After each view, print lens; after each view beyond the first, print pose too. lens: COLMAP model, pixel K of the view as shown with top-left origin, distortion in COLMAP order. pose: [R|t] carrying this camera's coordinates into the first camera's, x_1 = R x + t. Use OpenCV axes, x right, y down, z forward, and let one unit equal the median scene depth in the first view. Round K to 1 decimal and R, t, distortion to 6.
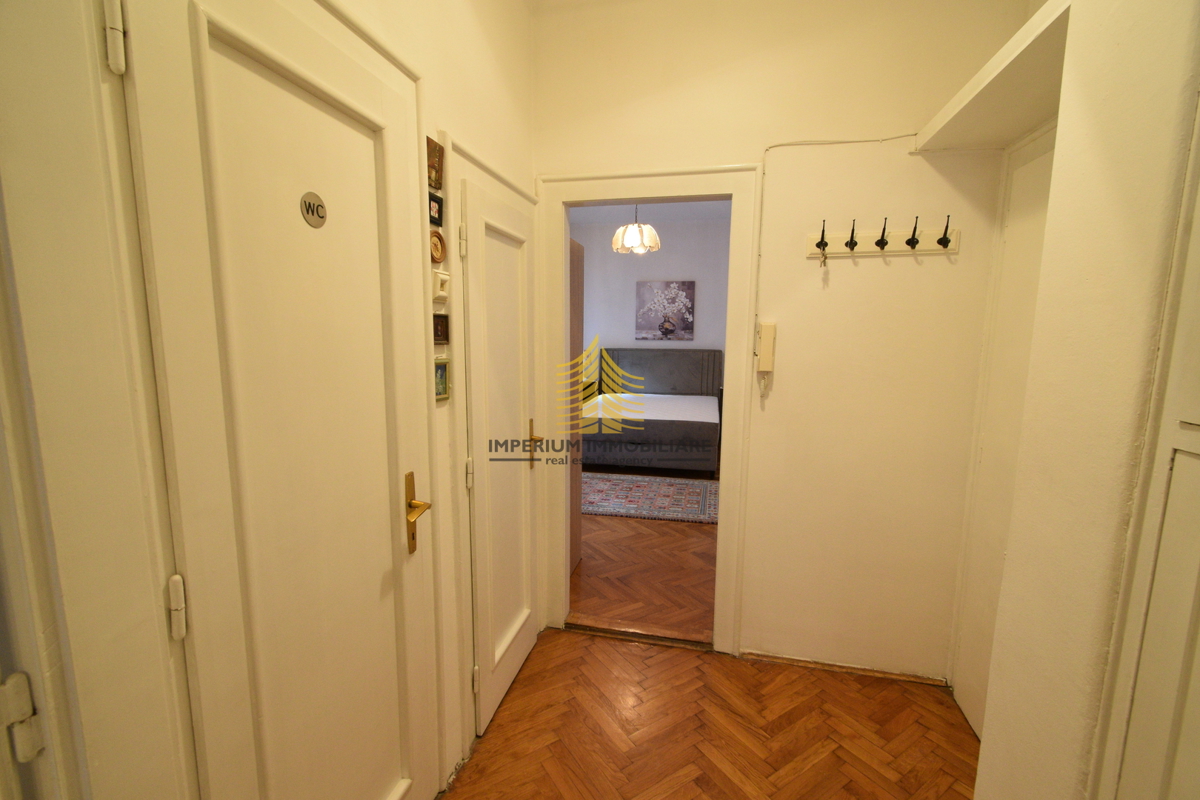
lens RADIAL K [[525.7, 0, 604.8], [0, 525.7, 400.5], [0, 0, 1]] dist [0.003187, -0.002584]
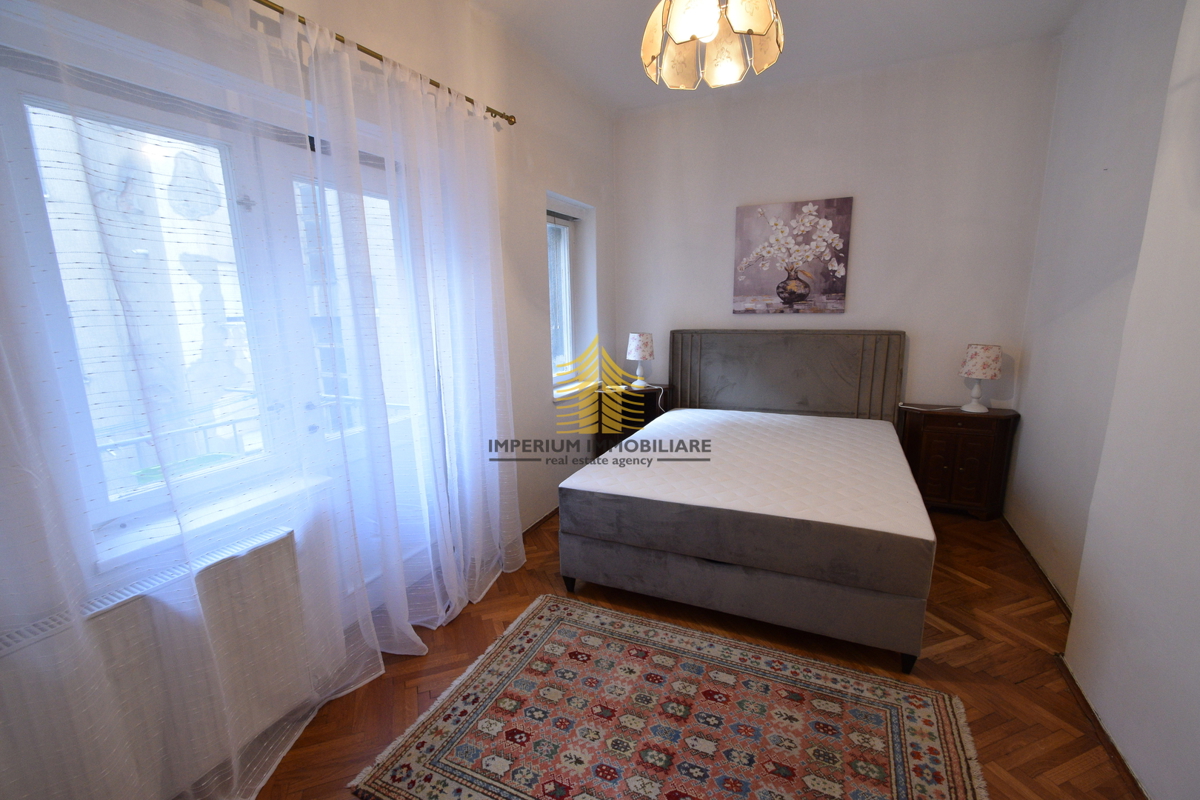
lens RADIAL K [[525.7, 0, 602.0], [0, 525.7, 403.2], [0, 0, 1]] dist [0.003187, -0.002584]
pose [[0.975836, 0.017257, -0.217822, 0.046953], [-0.003370, 0.997946, 0.063967, -0.057083], [0.218479, -0.061688, 0.973890, 0.427553]]
